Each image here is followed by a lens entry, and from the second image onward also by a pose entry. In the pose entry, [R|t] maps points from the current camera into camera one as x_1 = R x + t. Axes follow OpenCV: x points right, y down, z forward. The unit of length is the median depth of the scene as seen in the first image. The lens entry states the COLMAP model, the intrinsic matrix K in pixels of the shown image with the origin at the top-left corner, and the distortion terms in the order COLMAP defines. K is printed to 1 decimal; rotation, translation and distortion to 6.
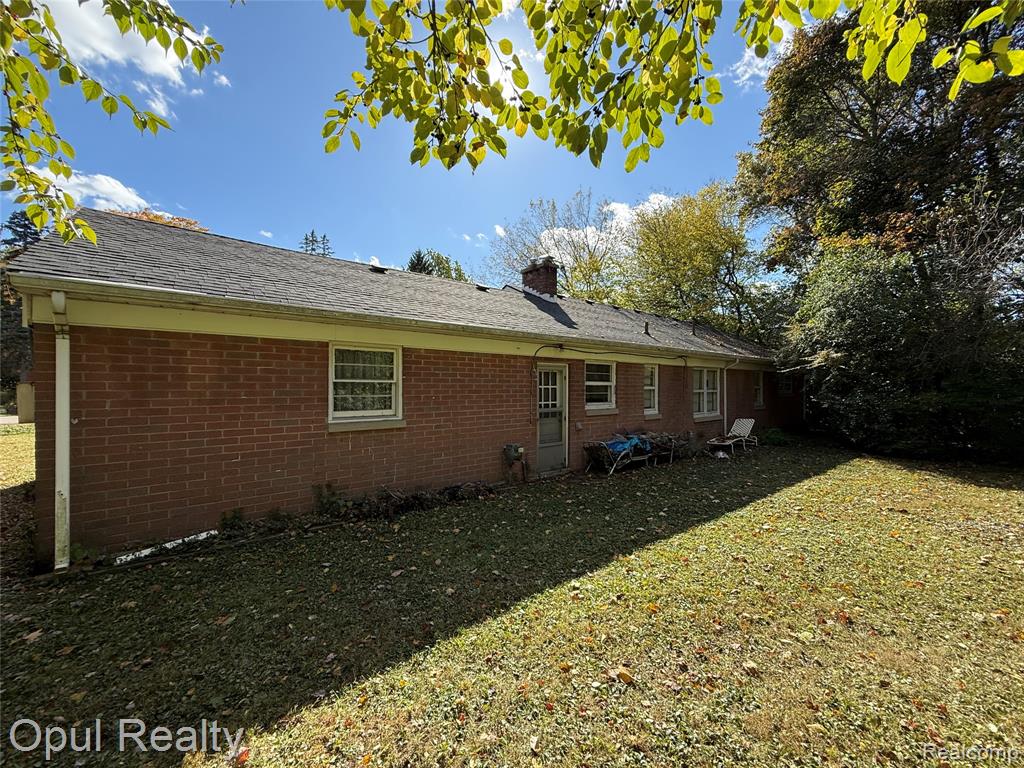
lens RADIAL K [[406.0, 0, 509.0], [0, 406.0, 386.2], [0, 0, 1]] dist [-0.000748, -0.000084]
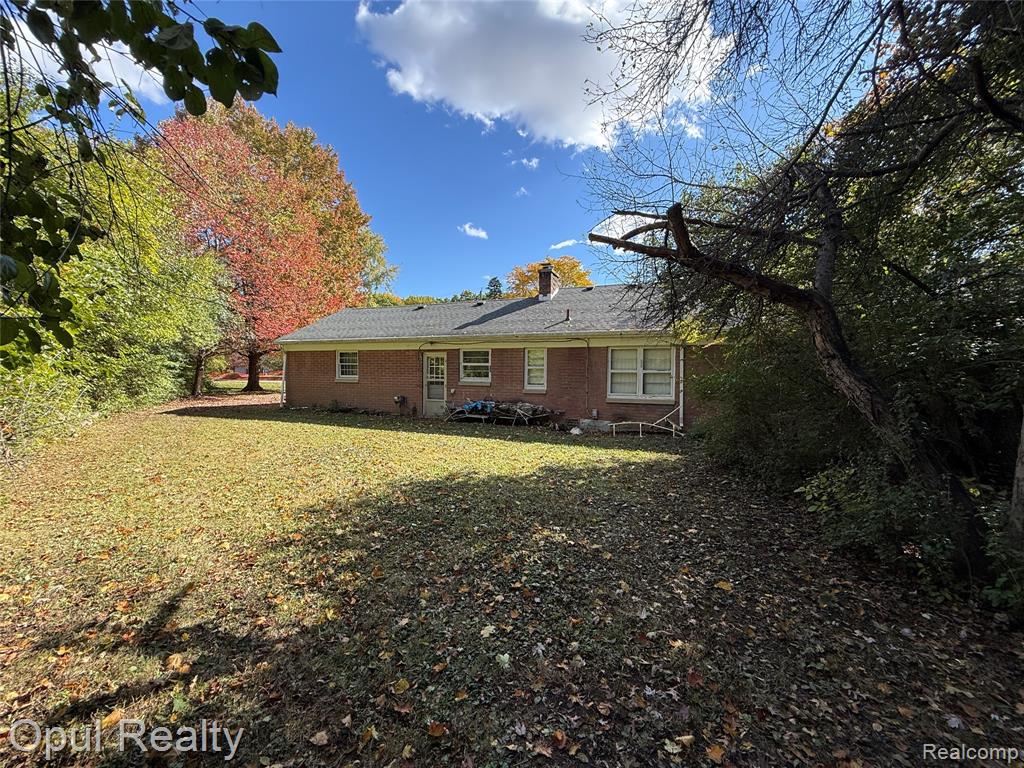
lens RADIAL K [[406.0, 0, 509.0], [0, 406.0, 386.2], [0, 0, 1]] dist [-0.000748, -0.000084]
pose [[0.504768, 0.021895, -0.862977, 1.679940], [-0.009797, 0.999759, 0.019635, 0.045619], [0.863199, -0.001456, 0.504861, 0.396900]]
